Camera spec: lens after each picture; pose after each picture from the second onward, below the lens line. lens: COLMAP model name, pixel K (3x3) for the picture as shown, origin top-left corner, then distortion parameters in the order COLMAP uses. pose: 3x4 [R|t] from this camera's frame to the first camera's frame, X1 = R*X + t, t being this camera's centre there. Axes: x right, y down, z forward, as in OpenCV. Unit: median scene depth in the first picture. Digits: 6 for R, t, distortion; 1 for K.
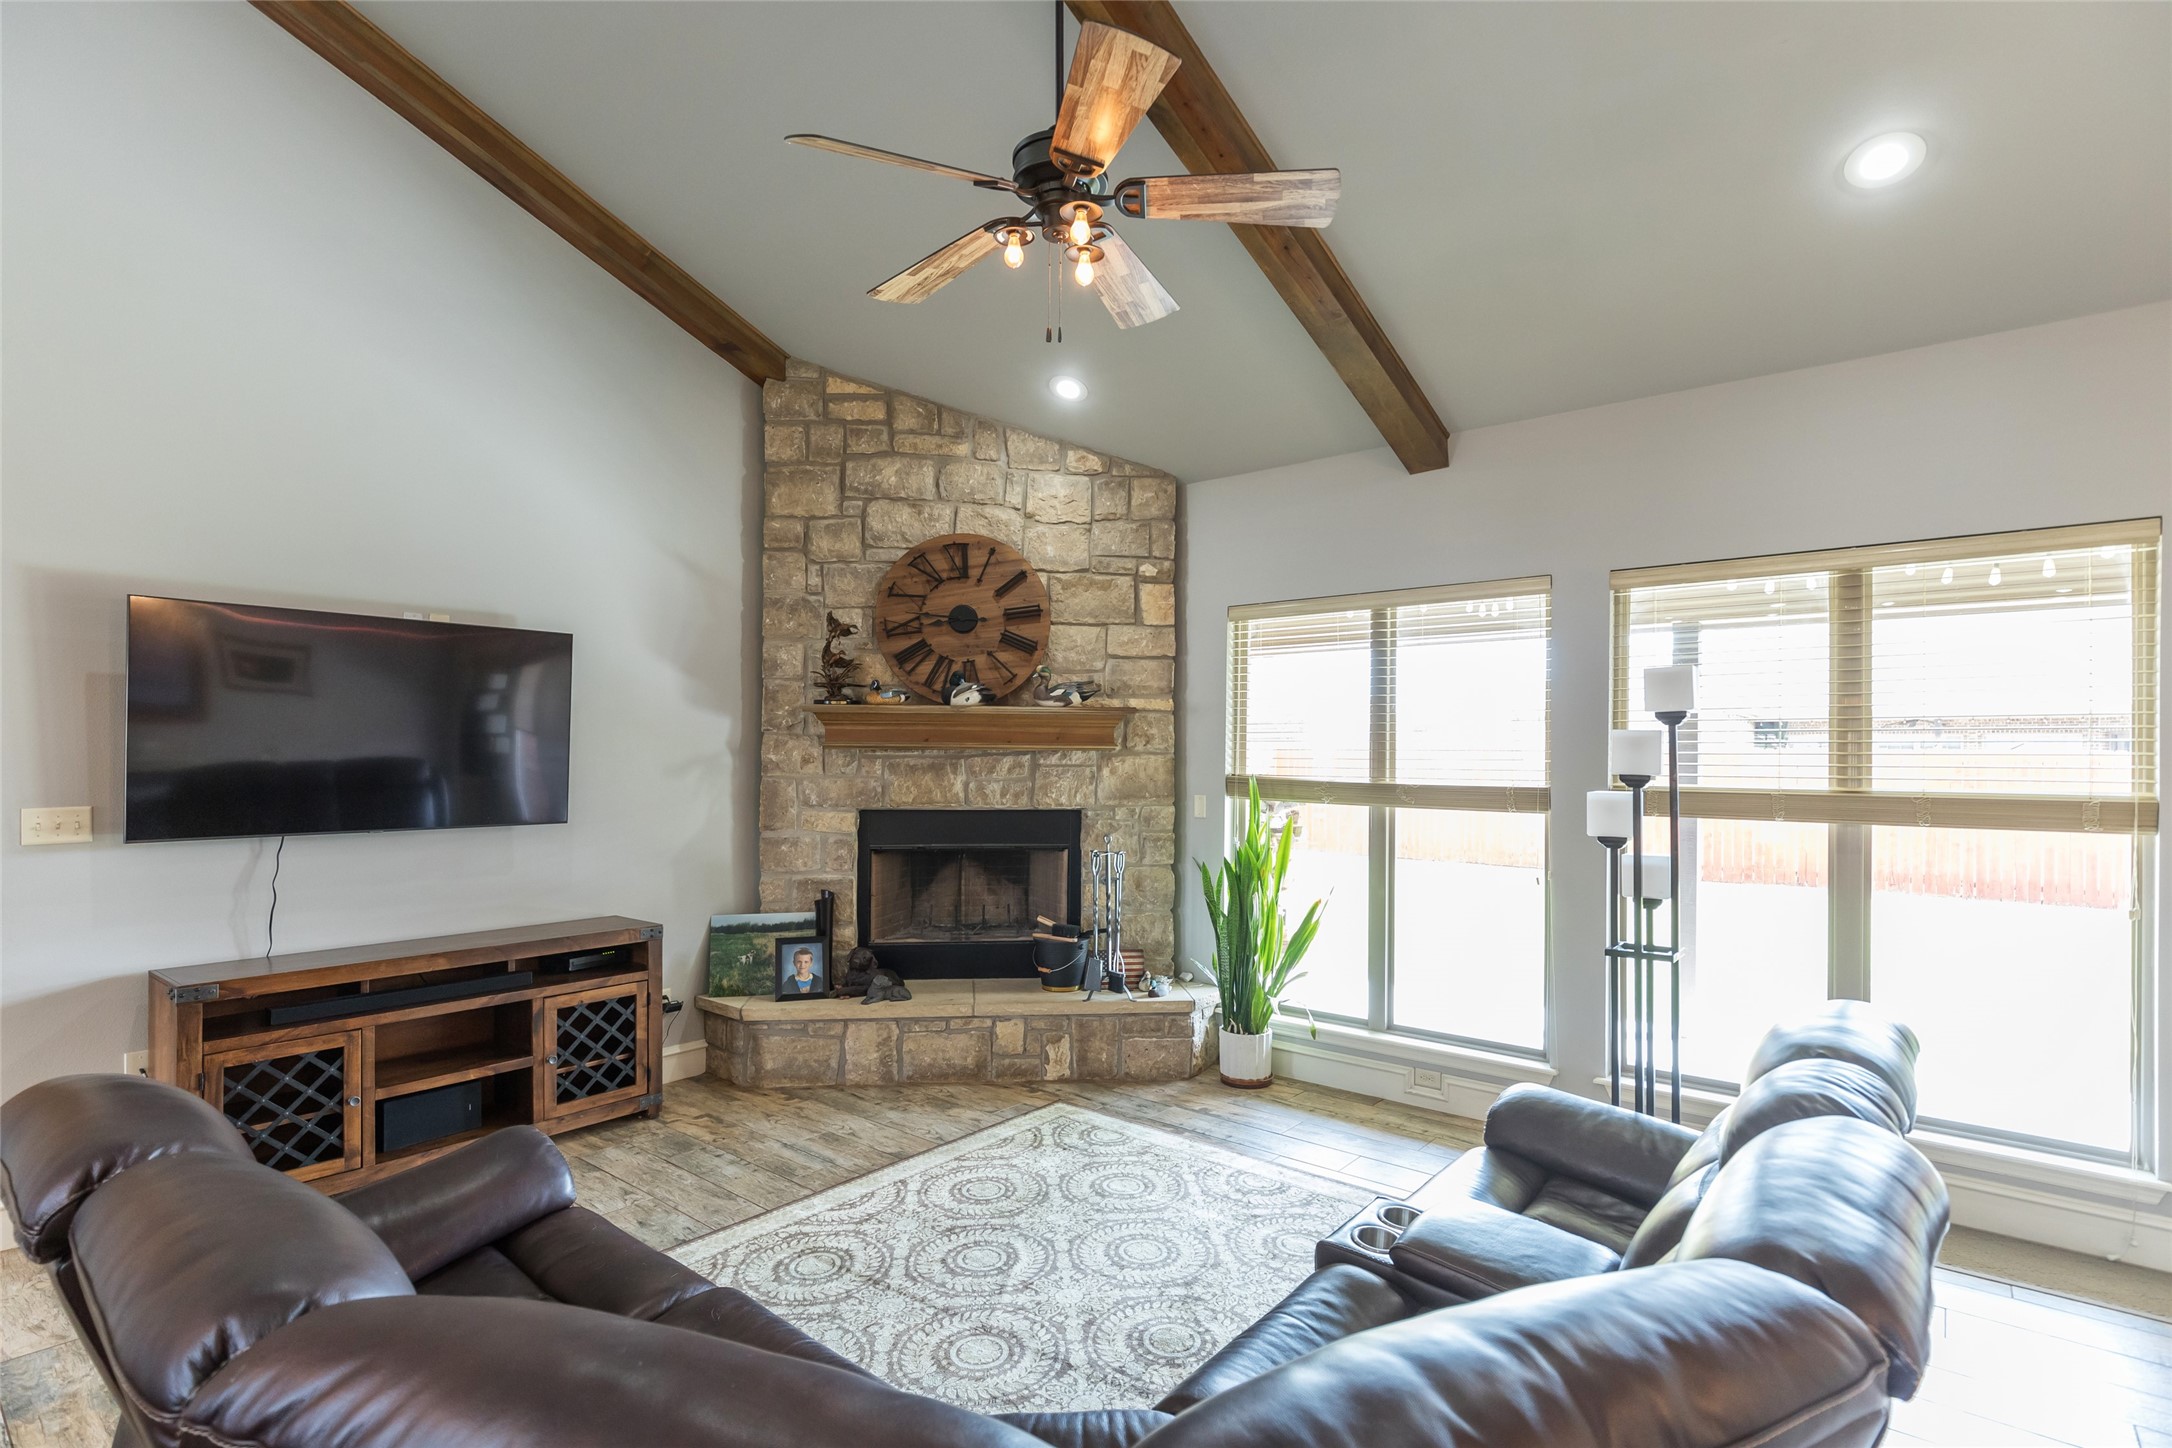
lens RADIAL K [[1047.9, 0, 1089.6], [0, 1047.9, 751.5], [0, 0, 1]] dist [-0.001261, -0.000642]
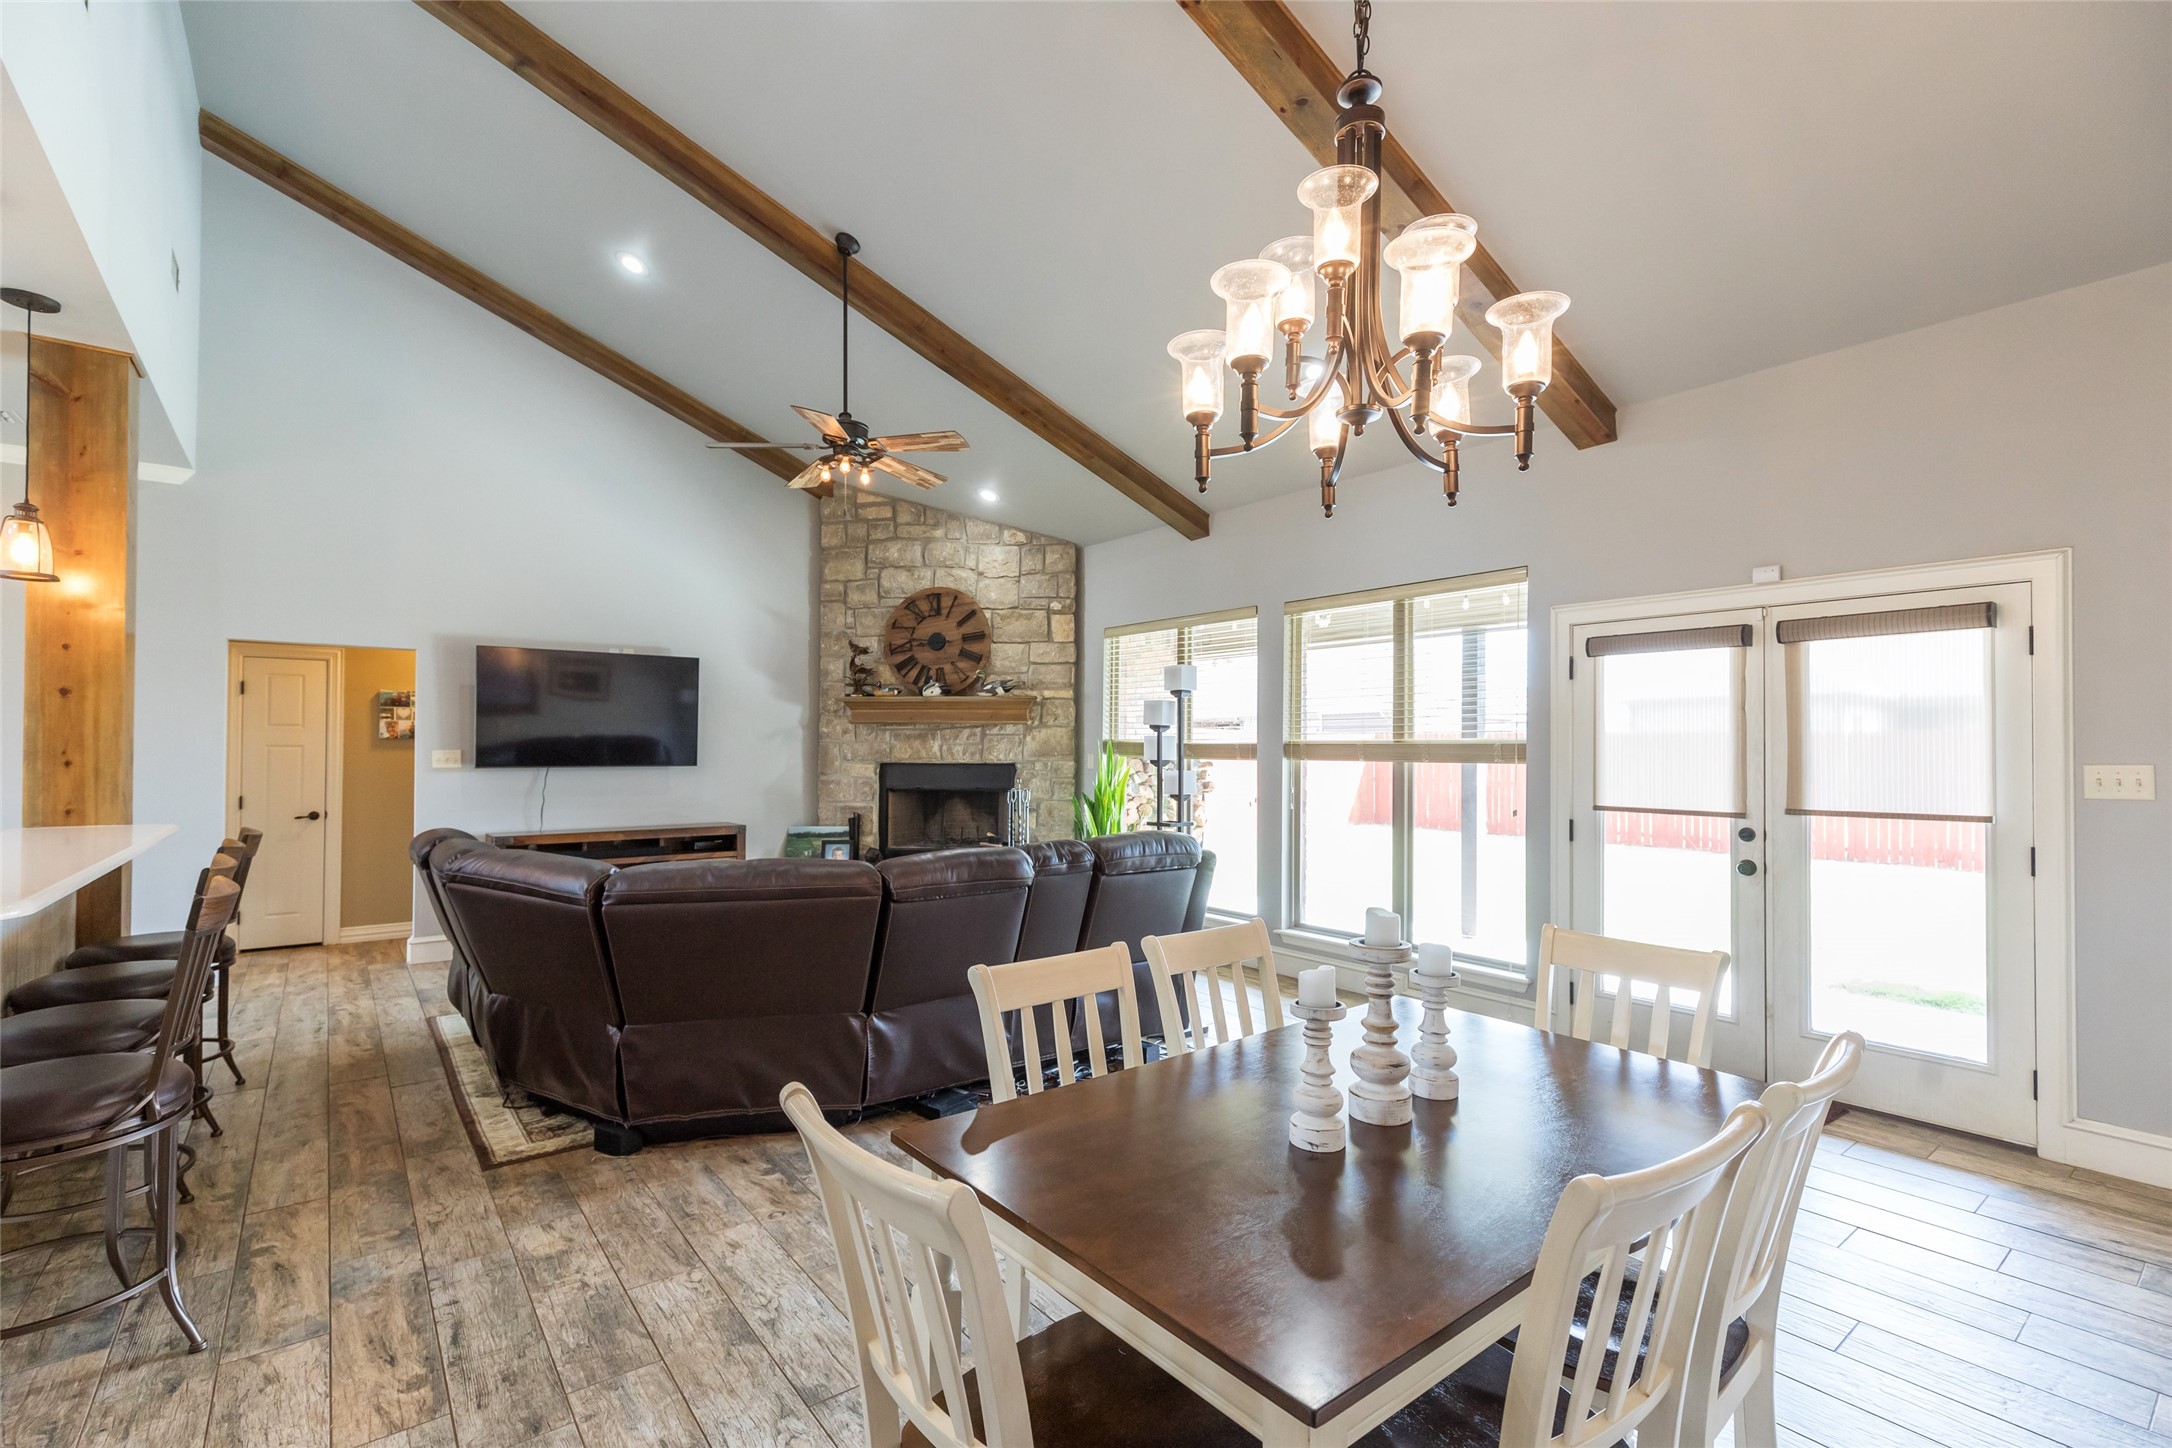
lens RADIAL K [[989.2, 0, 1086.5], [0, 989.2, 737.4], [0, 0, 1]] dist [0.016131, 0.000110]
pose [[0.973306, -0.003989, -0.229475, 0.438310], [0.002263, 0.999967, -0.007787, 0.029709], [0.229498, 0.007060, 0.973283, -0.394796]]
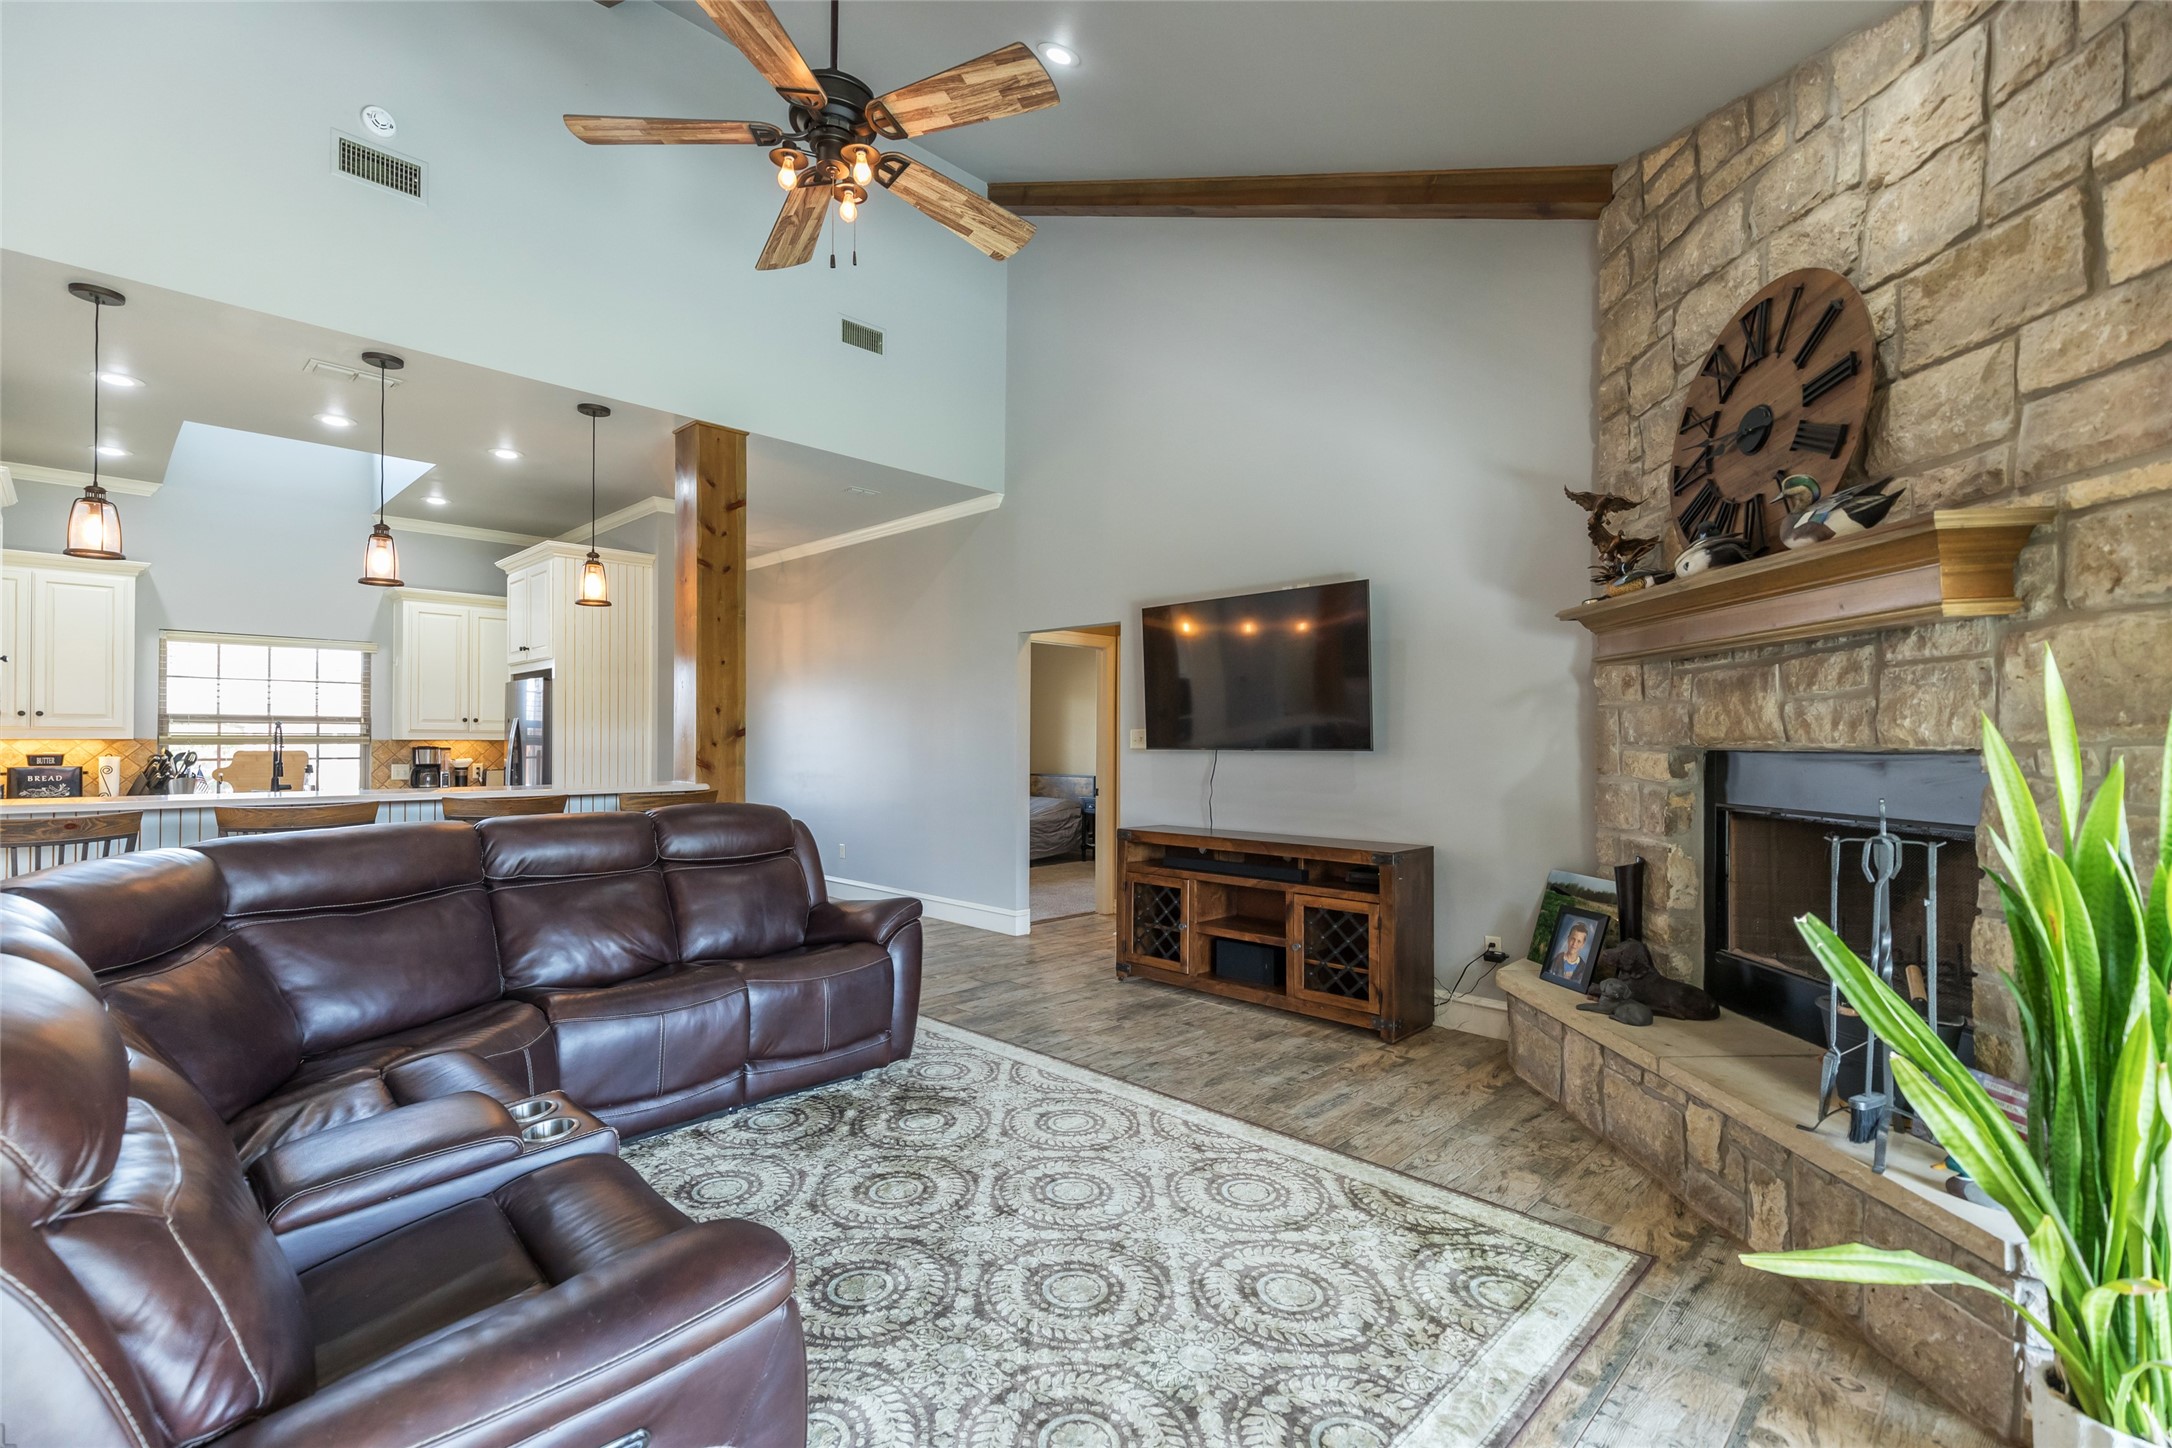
lens RADIAL K [[974.1, 0, 1062.2], [0, 974.1, 731.7], [0, 0, 1]] dist [0.004627, 0.000664]
pose [[-0.105293, -0.014875, -0.994330, 0.471971], [0.002683, 0.999880, -0.015242, 0.052900], [0.994438, -0.004272, -0.105241, 0.663597]]
